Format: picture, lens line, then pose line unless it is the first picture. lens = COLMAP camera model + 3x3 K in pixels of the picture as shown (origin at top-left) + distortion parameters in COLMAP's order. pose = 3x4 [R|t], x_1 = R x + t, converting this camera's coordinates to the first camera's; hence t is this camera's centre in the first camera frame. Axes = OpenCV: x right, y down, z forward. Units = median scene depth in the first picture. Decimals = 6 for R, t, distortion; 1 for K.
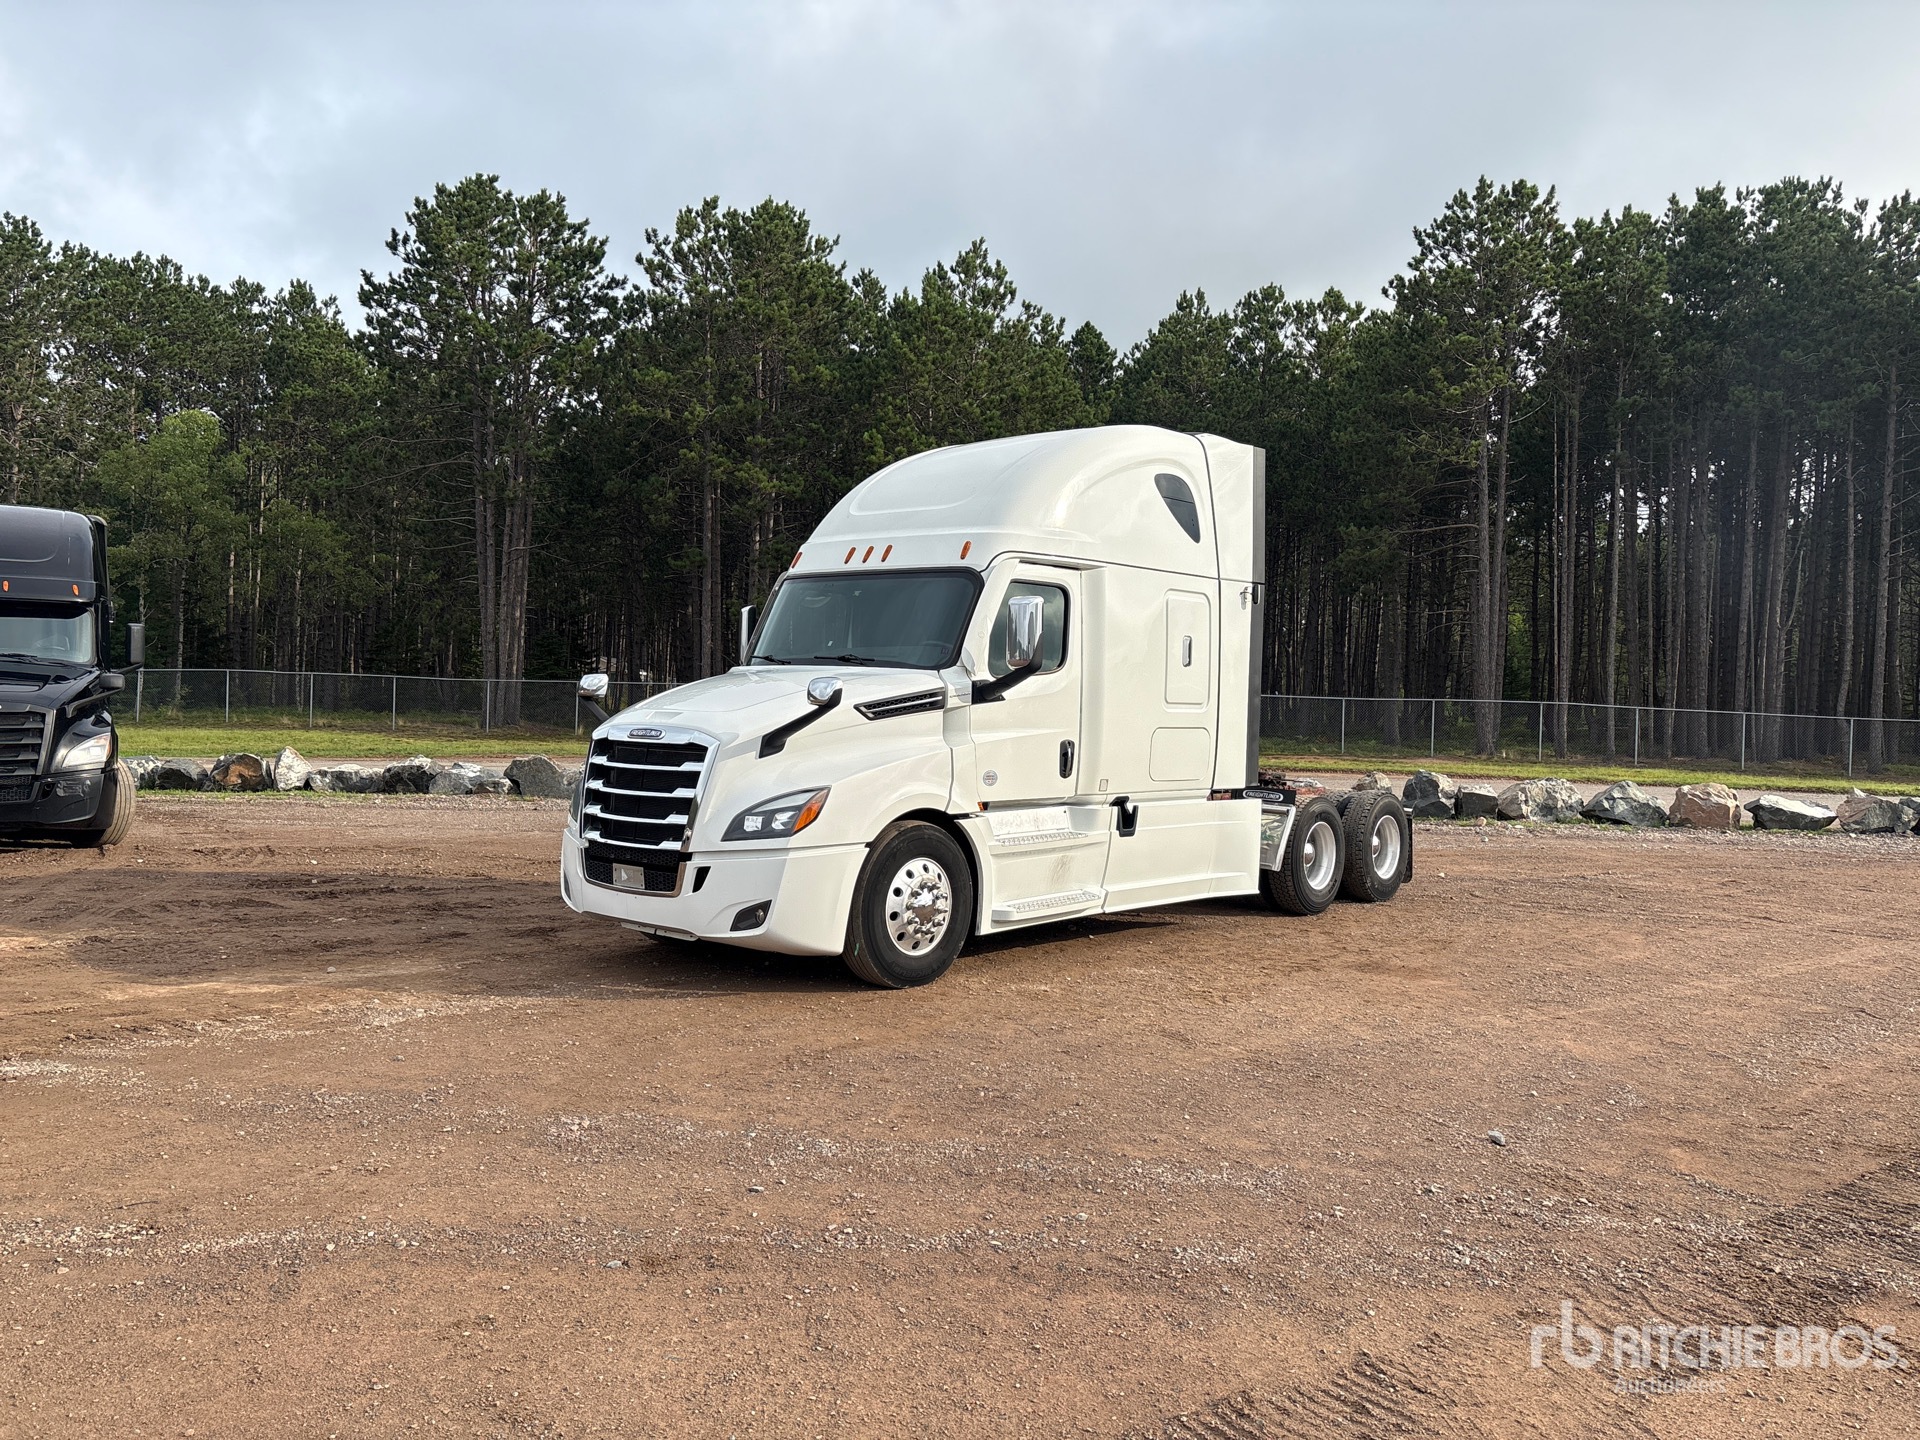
lens RADIAL K [[1454.4, 0, 955.9], [0, 1454.4, 726.5], [0, 0, 1]] dist [0.047633, -0.055542]
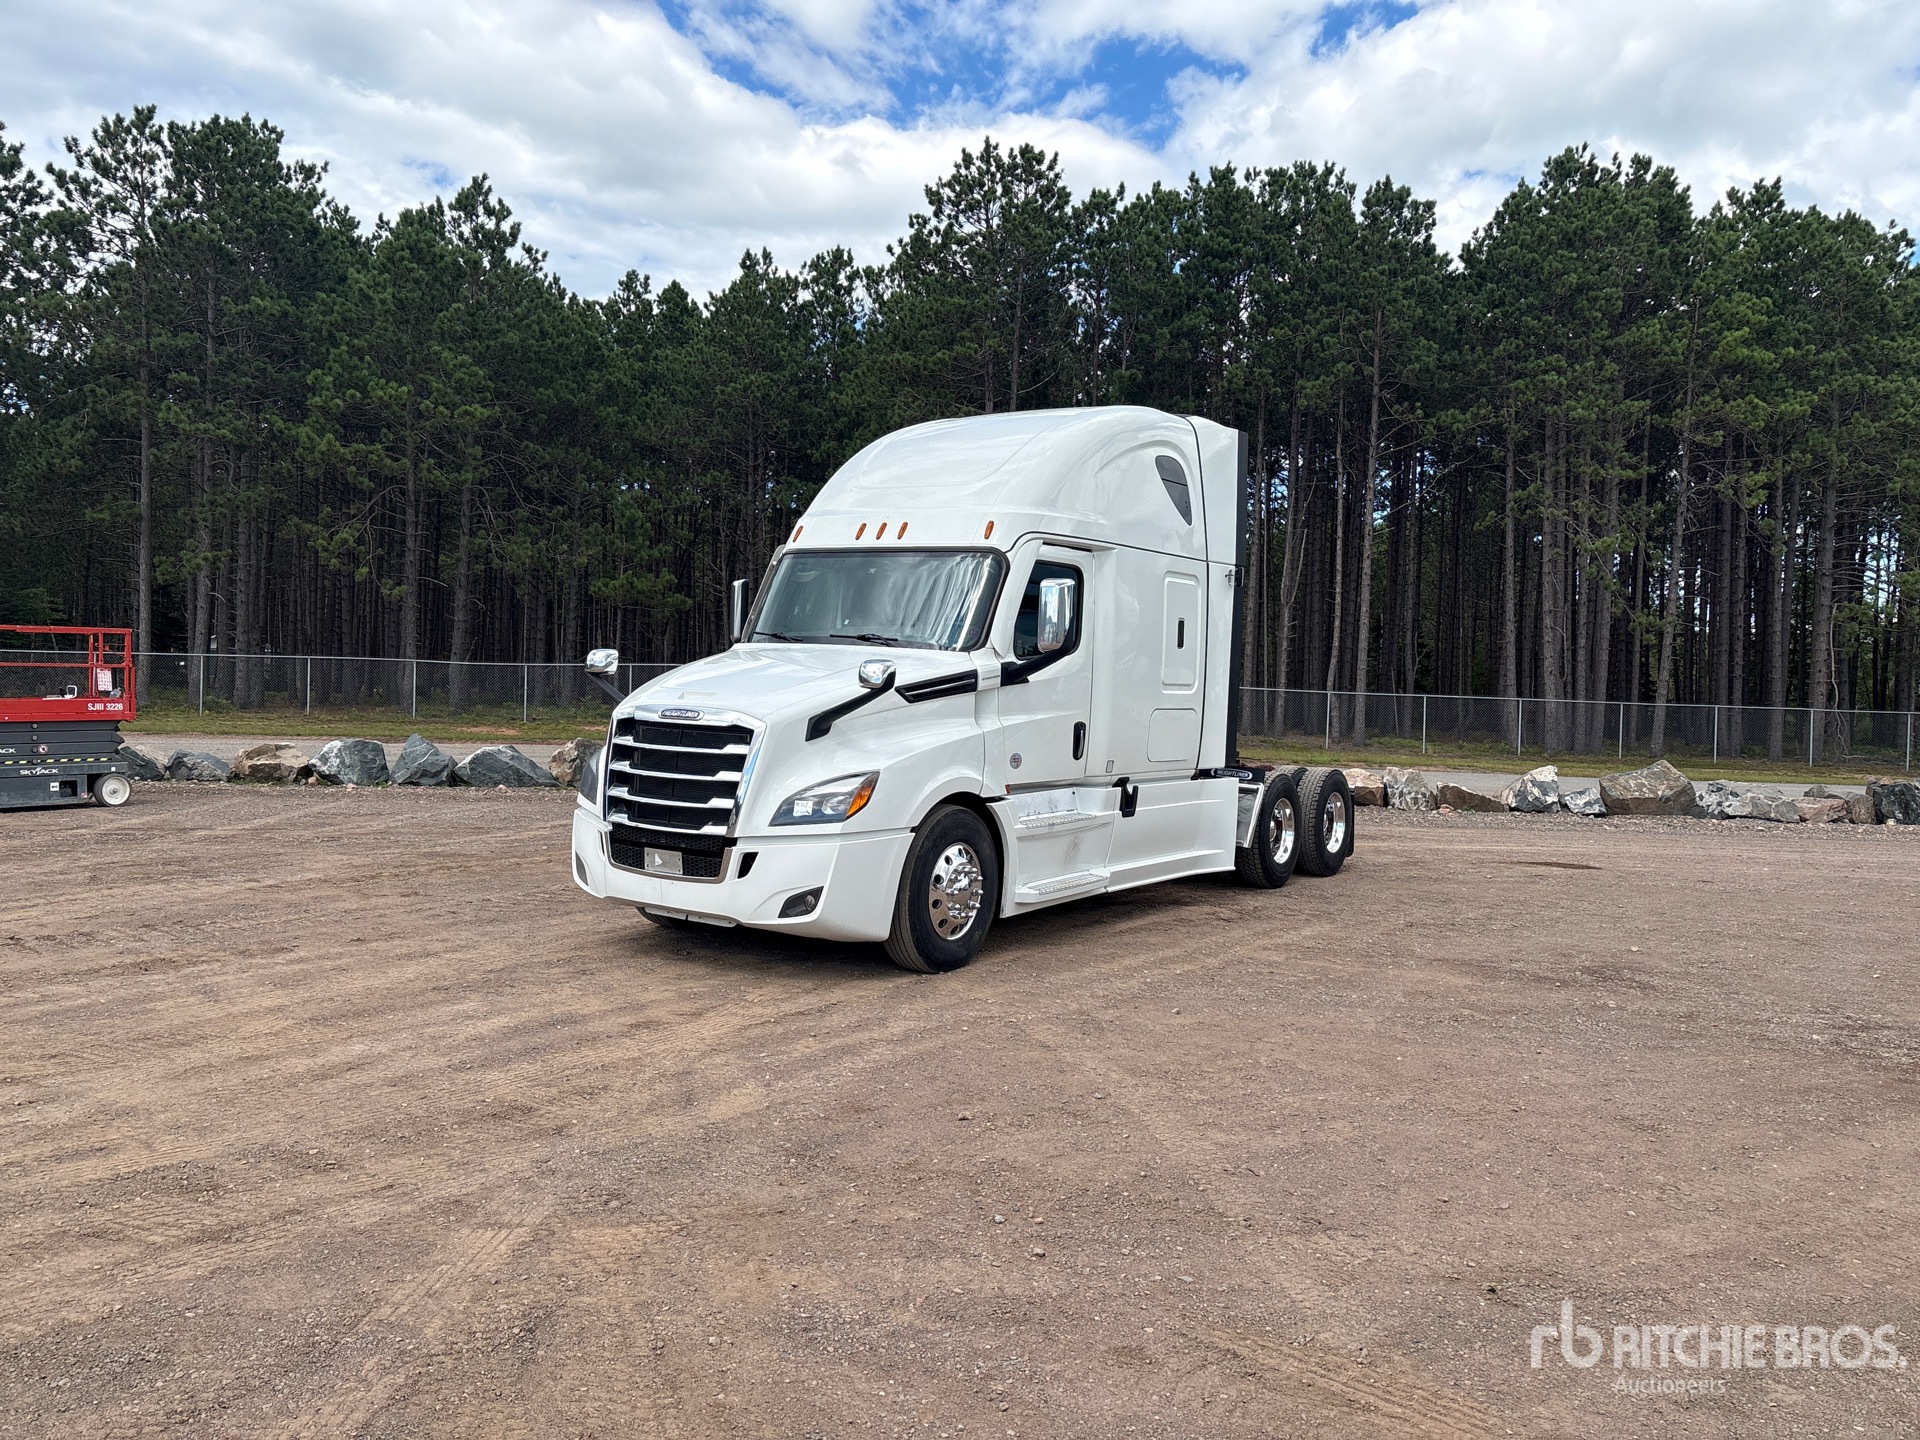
lens RADIAL K [[1454.4, 0, 960.3], [0, 1454.4, 718.7], [0, 0, 1]] dist [0.047633, -0.055542]
pose [[0.992495, 0.009289, 0.121931, -0.115281], [-0.011972, 0.999702, 0.021289, -0.011779], [-0.121697, -0.022589, 0.992310, 0.013784]]
